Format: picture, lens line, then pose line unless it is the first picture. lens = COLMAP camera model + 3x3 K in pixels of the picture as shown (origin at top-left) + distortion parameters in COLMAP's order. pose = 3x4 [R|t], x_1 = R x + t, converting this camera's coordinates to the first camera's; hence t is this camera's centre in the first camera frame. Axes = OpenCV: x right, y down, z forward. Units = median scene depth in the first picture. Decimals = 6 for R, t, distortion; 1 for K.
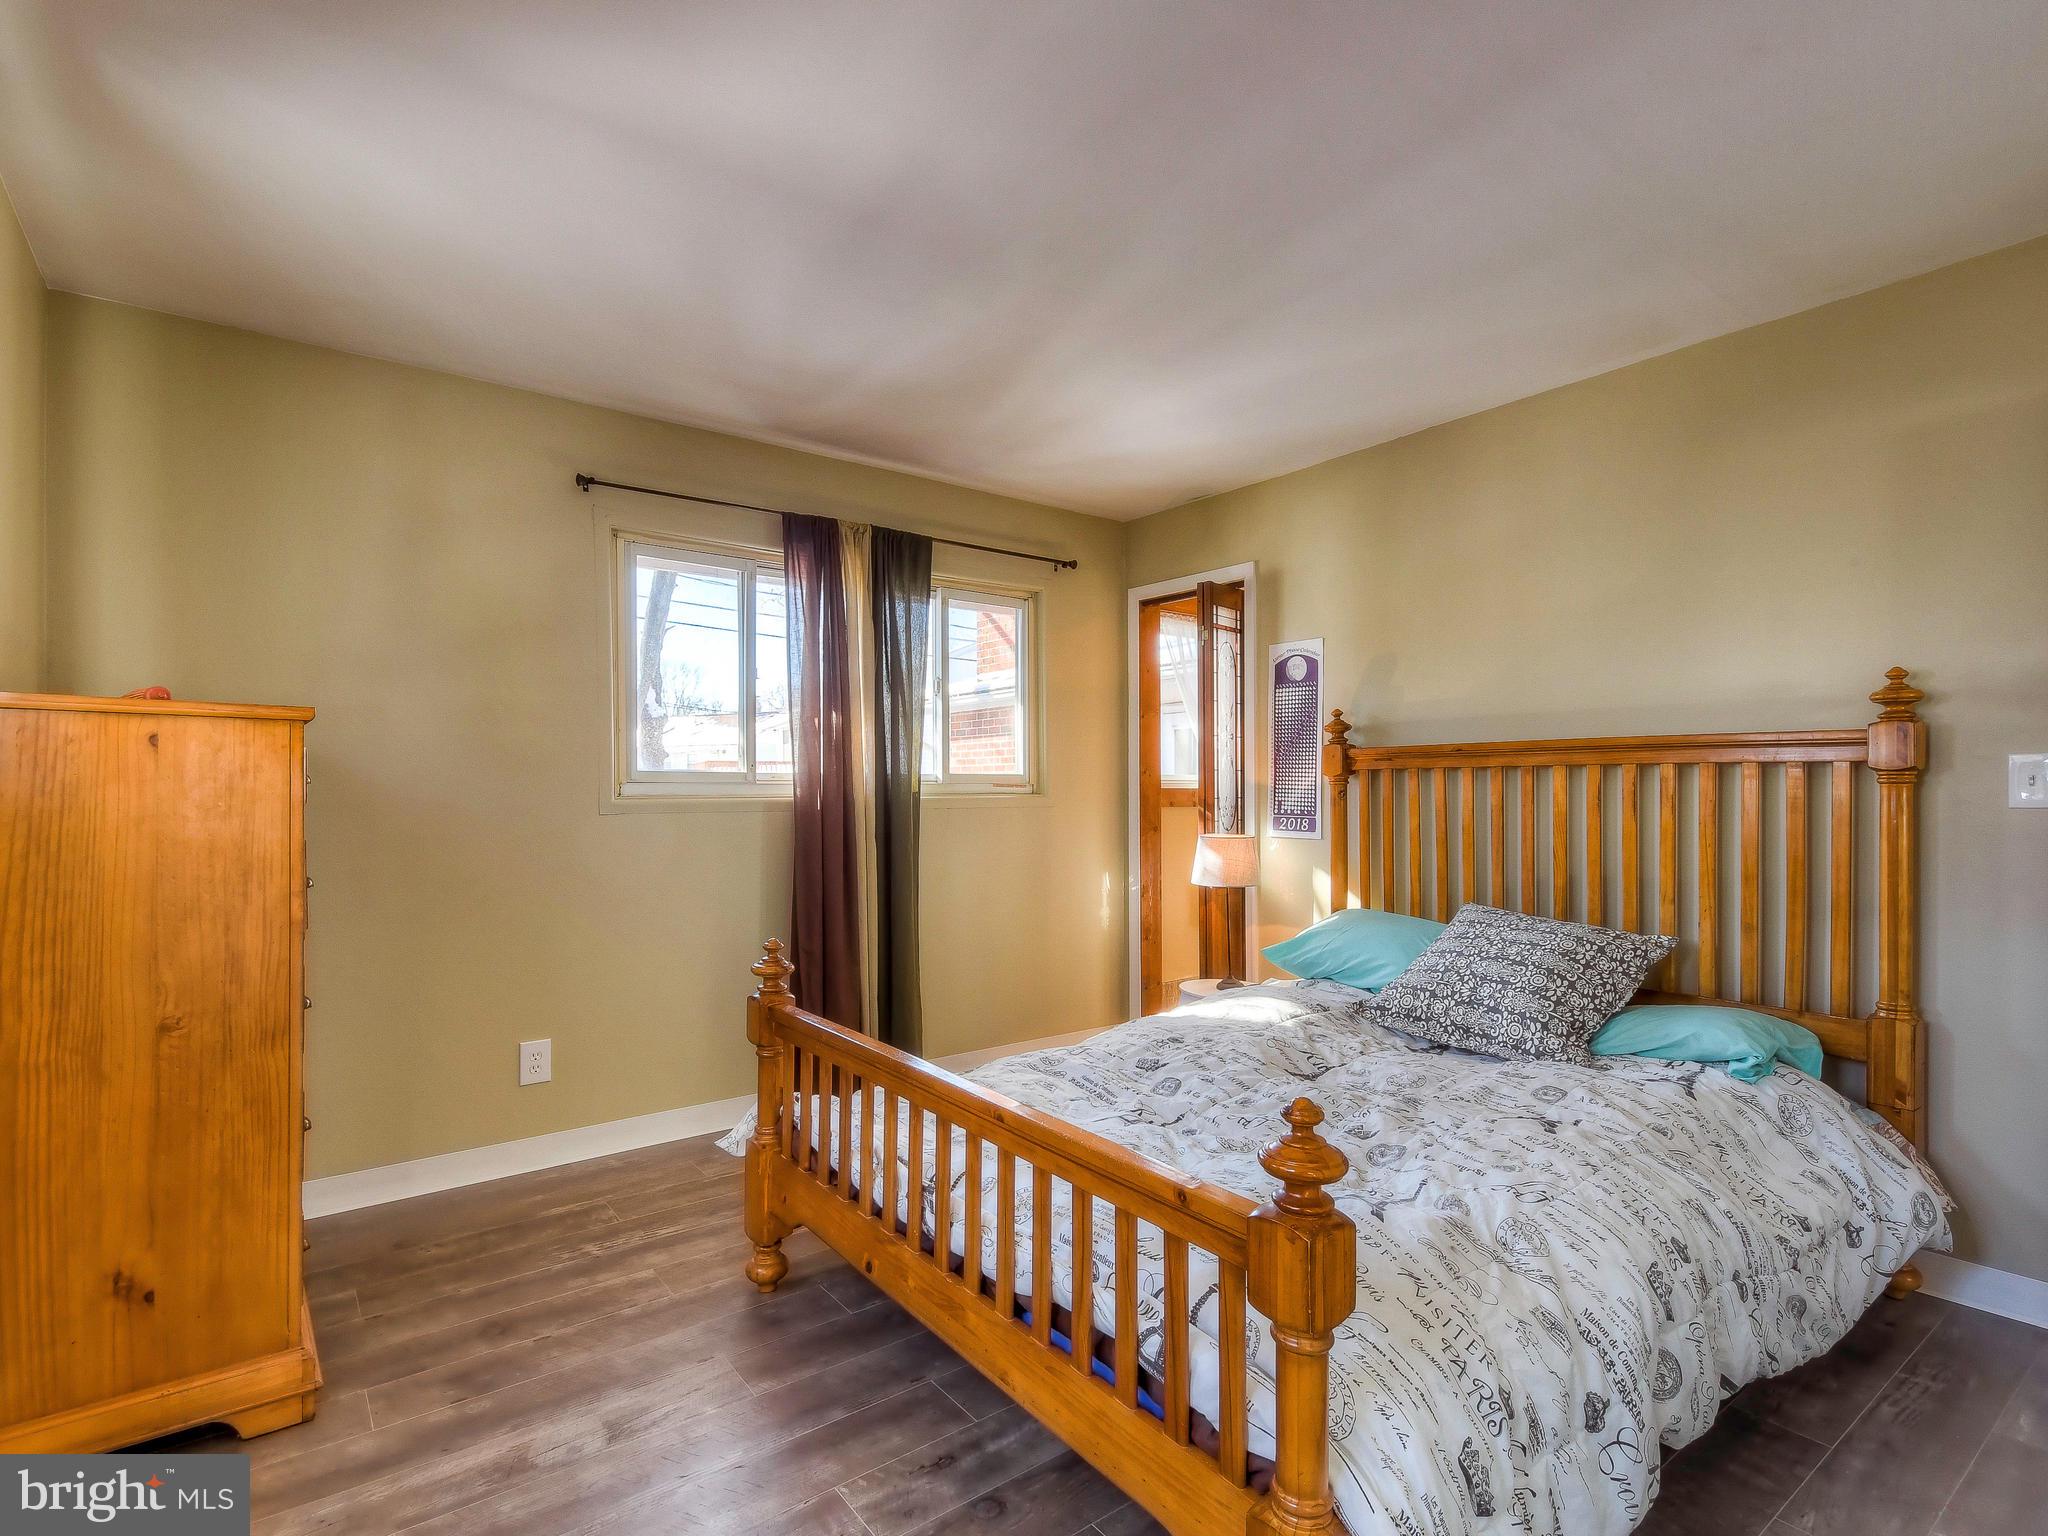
lens RADIAL K [[1002.7, 0, 1006.1], [0, 1002.7, 790.8], [0, 0, 1]] dist [0.019536, -0.000478]
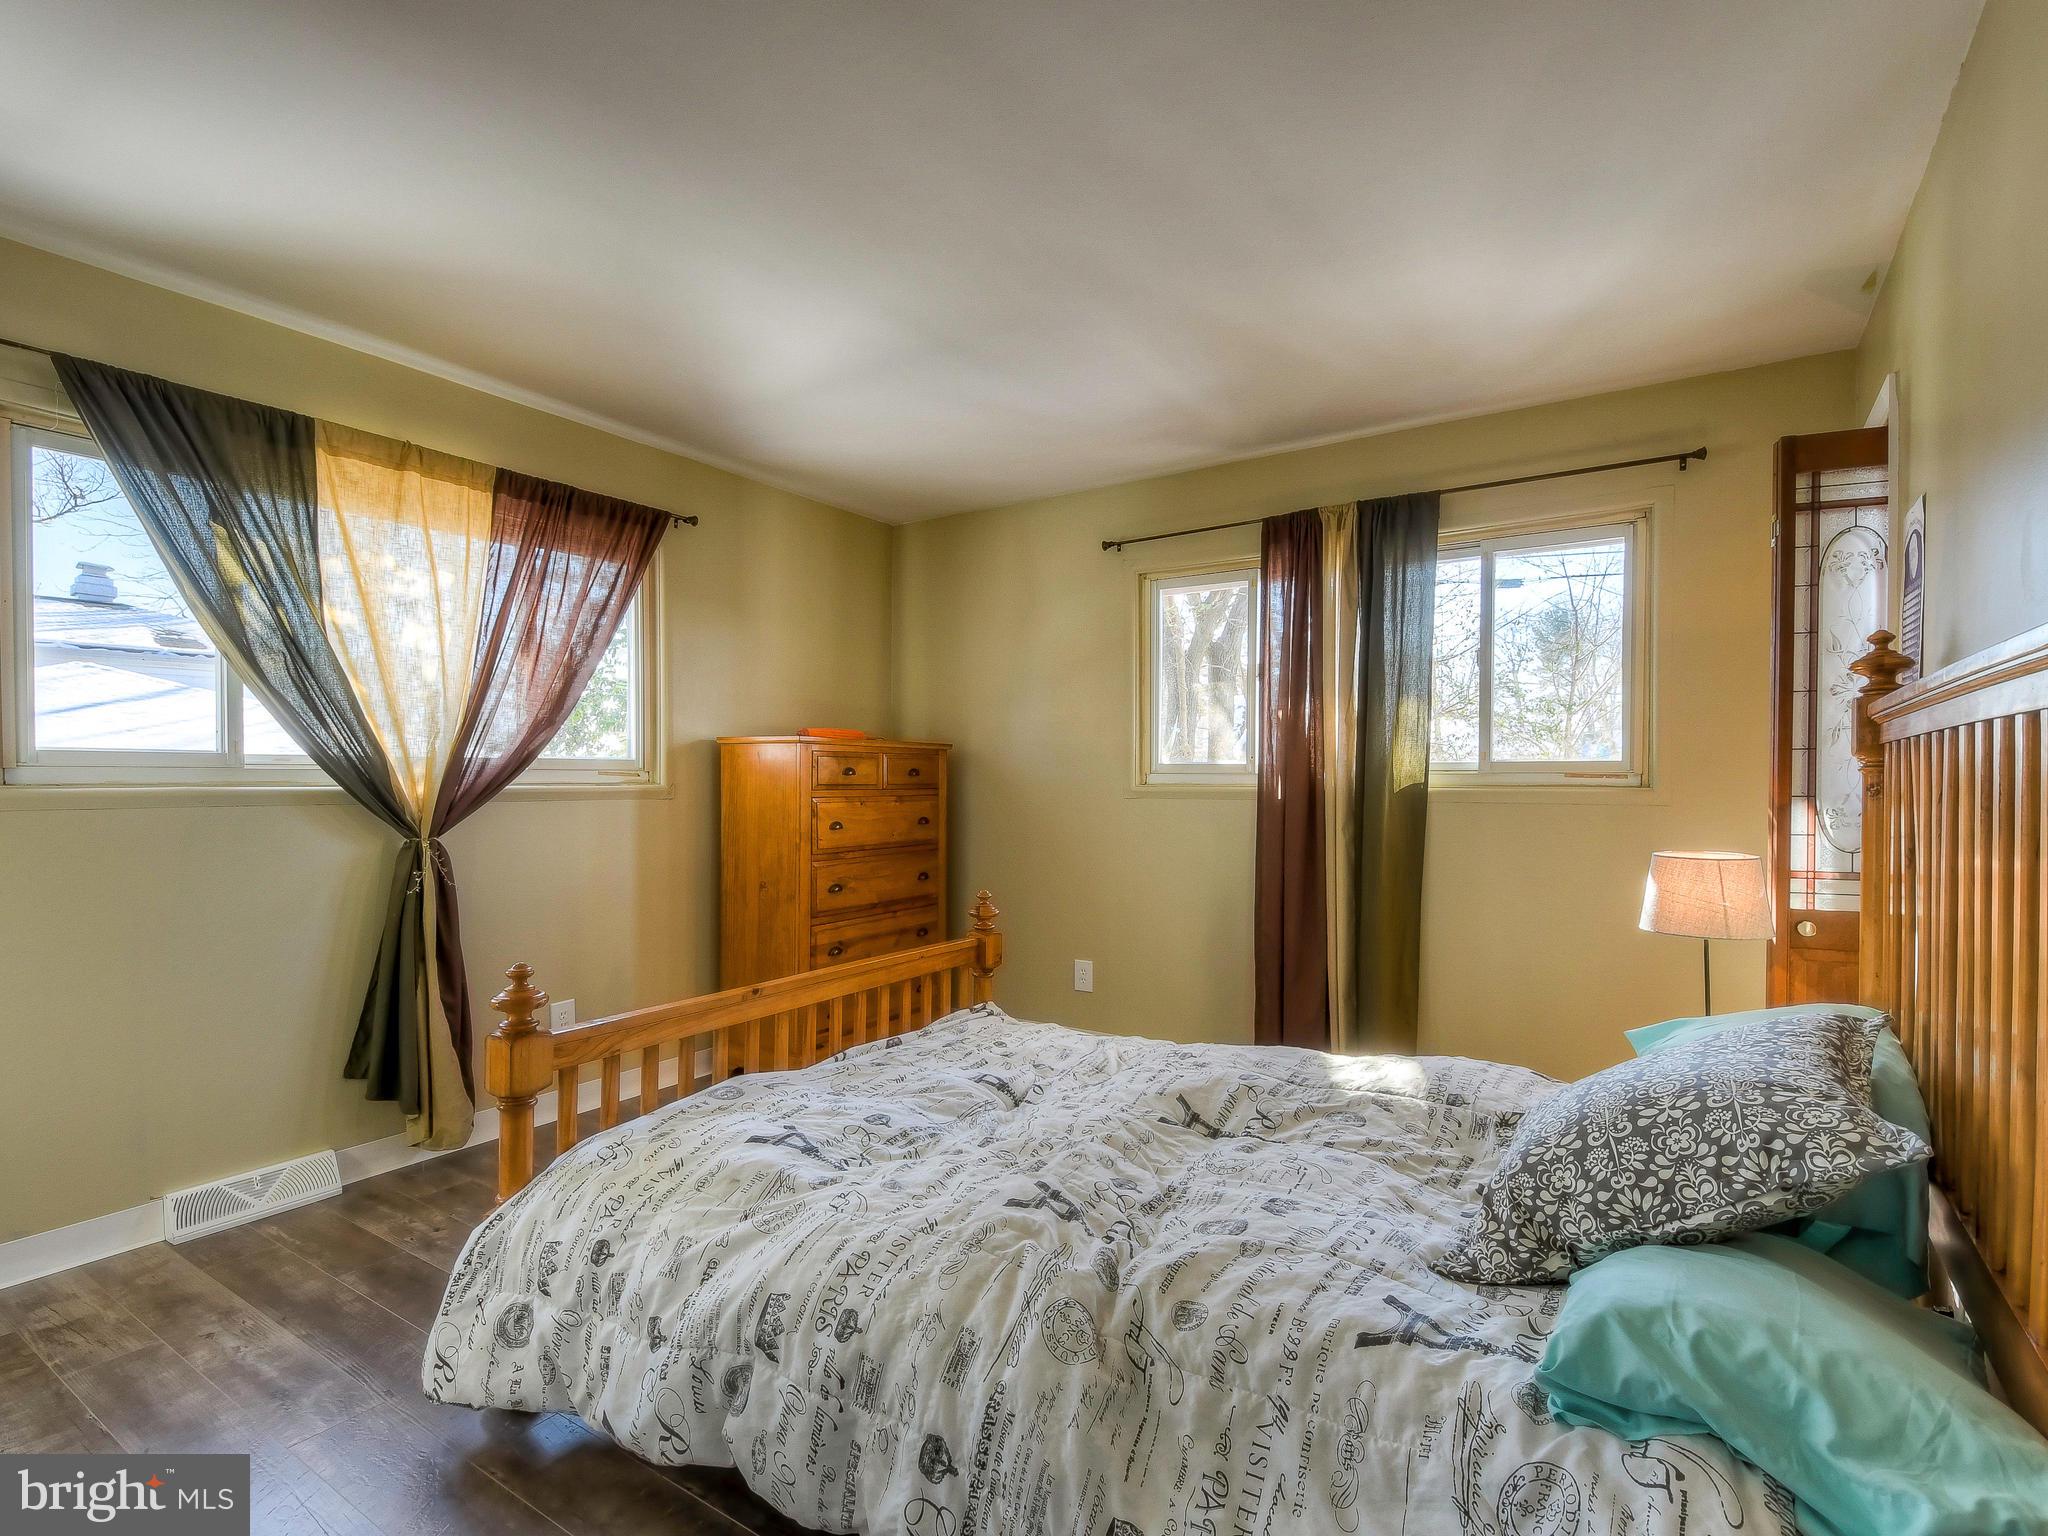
lens RADIAL K [[1002.7, 0, 1006.1], [0, 1002.7, 790.8], [0, 0, 1]] dist [0.019536, -0.000478]
pose [[0.328455, 0.011262, -0.944452, 0.668750], [-0.007523, 0.999928, 0.009307, 0.002794], [0.944490, 0.004048, 0.328517, 0.381553]]
